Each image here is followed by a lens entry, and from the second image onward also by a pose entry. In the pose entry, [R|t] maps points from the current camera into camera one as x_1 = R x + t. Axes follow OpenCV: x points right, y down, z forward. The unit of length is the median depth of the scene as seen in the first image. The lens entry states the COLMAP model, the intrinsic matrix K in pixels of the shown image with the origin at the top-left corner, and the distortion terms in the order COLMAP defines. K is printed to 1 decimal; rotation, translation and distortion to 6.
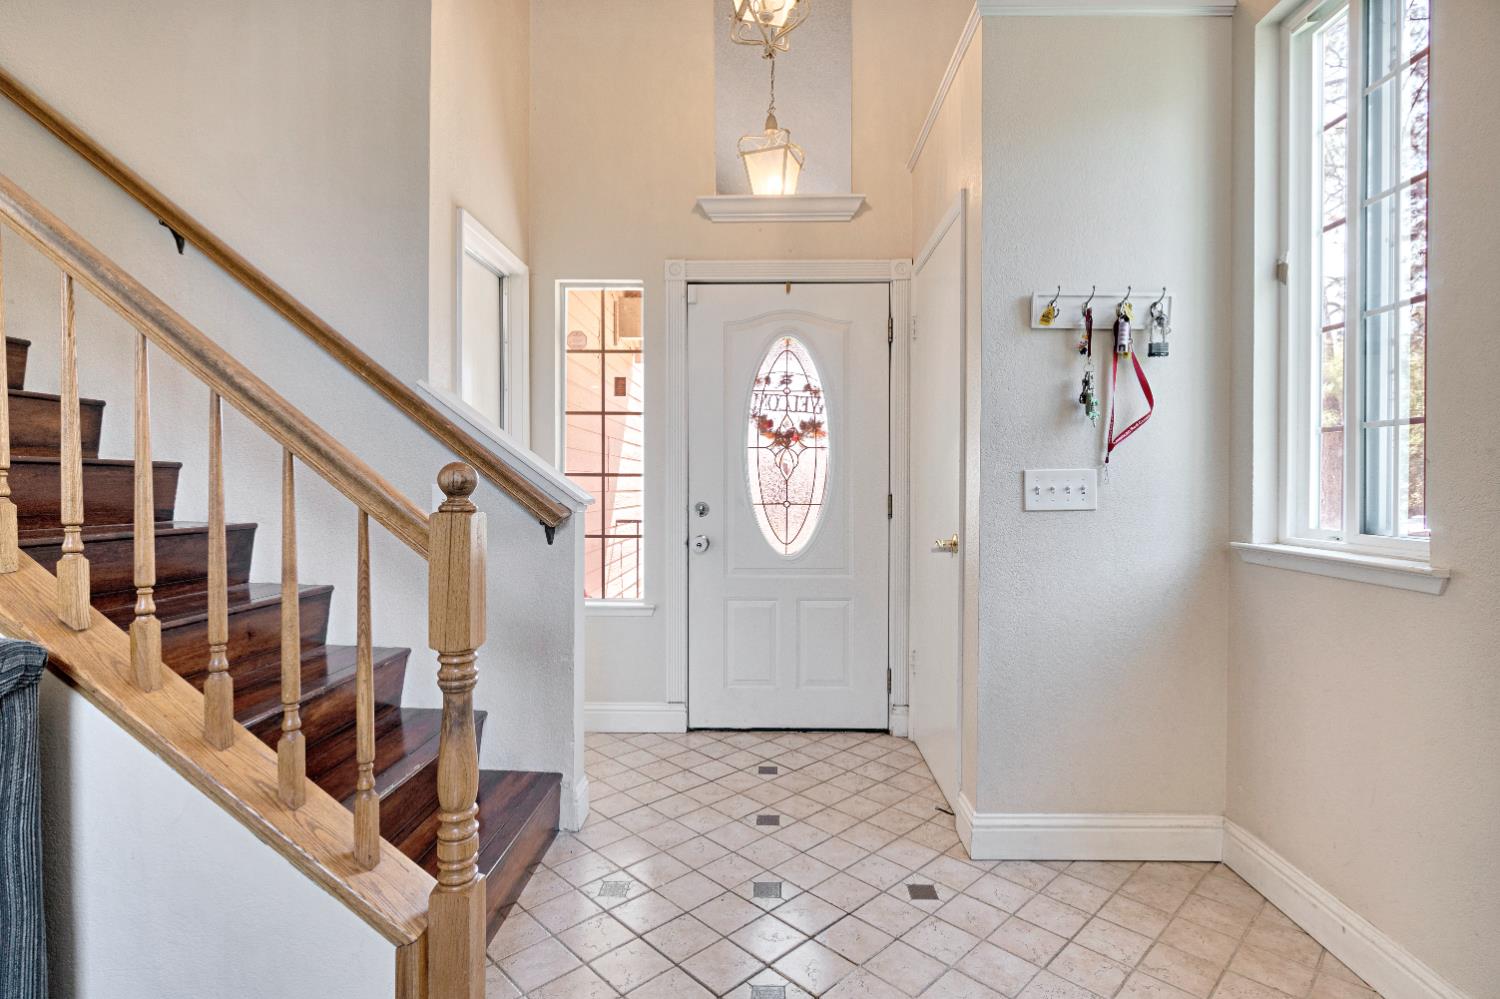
lens RADIAL K [[732.3, 0, 762.6], [0, 732.3, 495.2], [0, 0, 1]] dist [-0.006959, -0.000738]
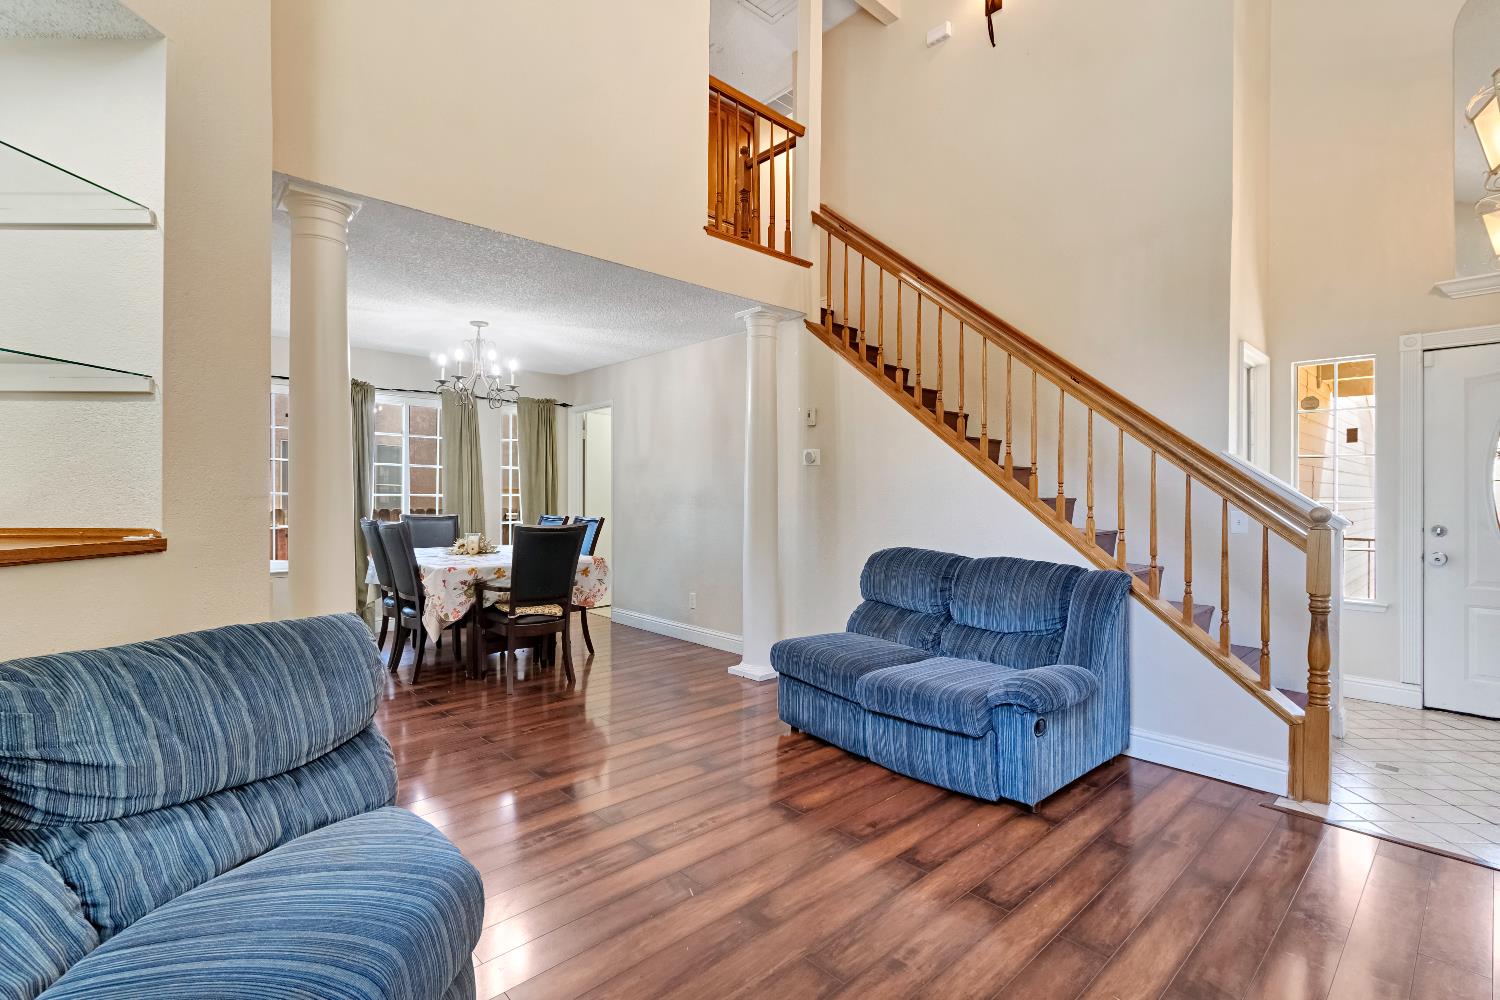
lens RADIAL K [[694.7, 0, 757.0], [0, 694.7, 499.8], [0, 0, 1]] dist [0.007776, -0.003975]
pose [[0.698430, -0.001423, -0.715677, -0.045107], [-0.008647, 0.999908, -0.010428, -0.011094], [0.715627, 0.013472, 0.698353, -0.652022]]
